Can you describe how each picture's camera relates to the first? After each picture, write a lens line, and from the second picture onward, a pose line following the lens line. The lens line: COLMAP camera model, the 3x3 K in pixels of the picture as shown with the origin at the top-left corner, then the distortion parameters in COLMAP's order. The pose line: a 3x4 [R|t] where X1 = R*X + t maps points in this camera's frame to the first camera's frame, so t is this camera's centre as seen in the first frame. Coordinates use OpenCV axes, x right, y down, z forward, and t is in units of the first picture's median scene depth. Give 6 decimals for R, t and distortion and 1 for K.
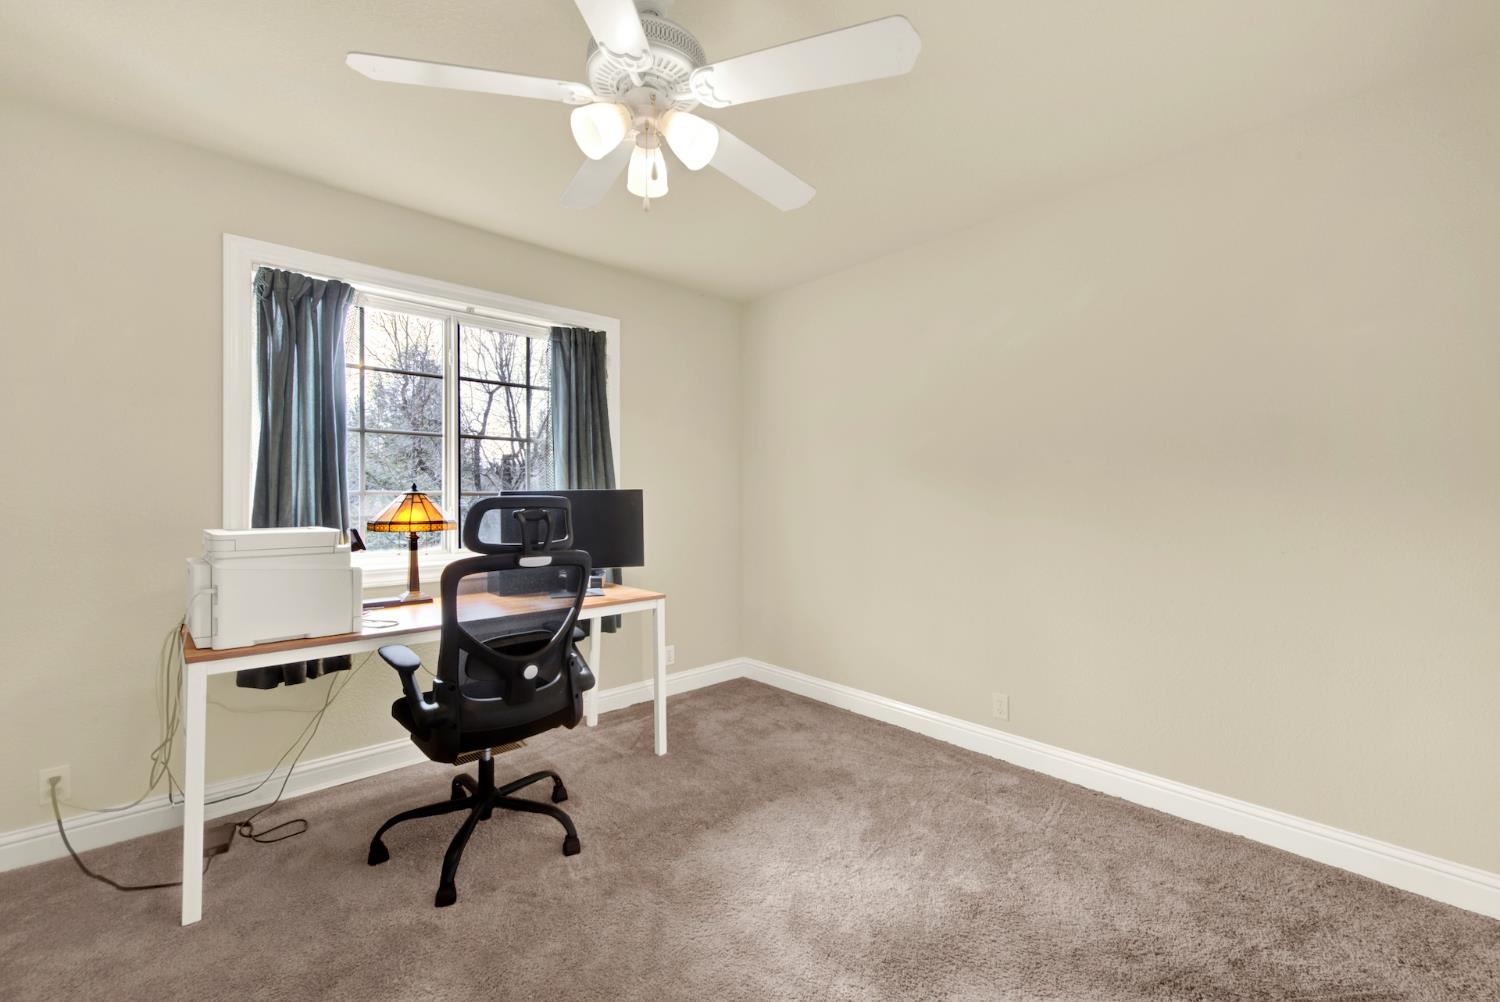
lens RADIAL K [[612.2, 0, 756.8], [0, 612.2, 496.6], [0, 0, 1]] dist [0.002000, -0.001001]
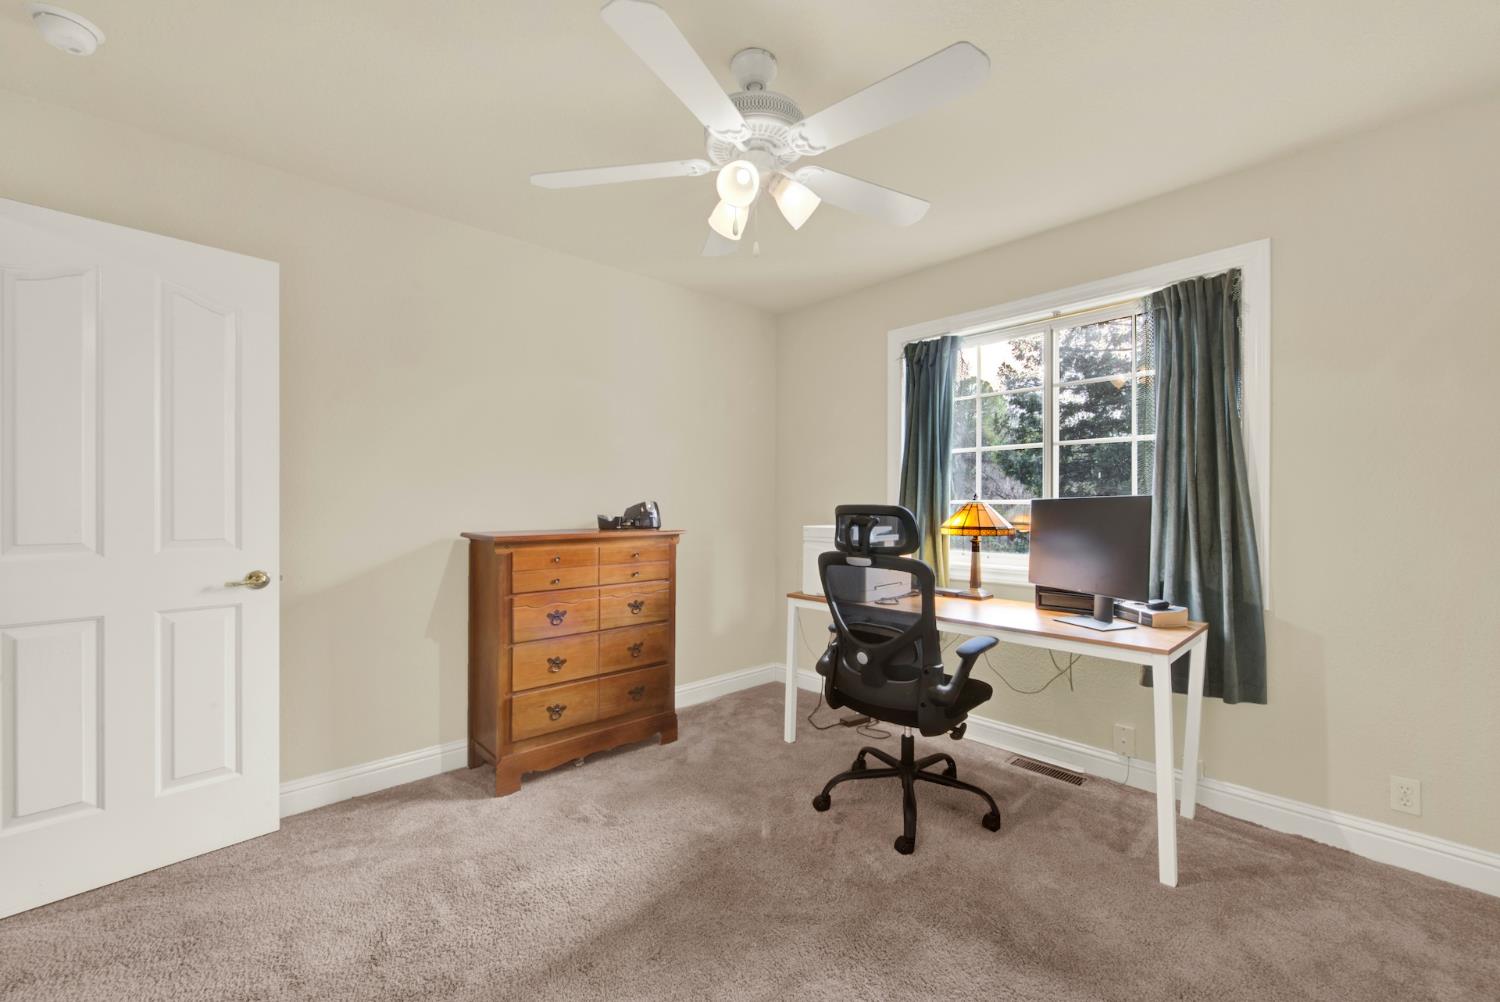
lens RADIAL K [[612.2, 0, 757.8], [0, 612.2, 503.5], [0, 0, 1]] dist [0.002000, -0.001001]
pose [[0.013235, -0.003543, -0.999906, 0.577224], [-0.006808, 0.999970, -0.003633, 0.004871], [0.999889, 0.006856, 0.013211, 0.593033]]
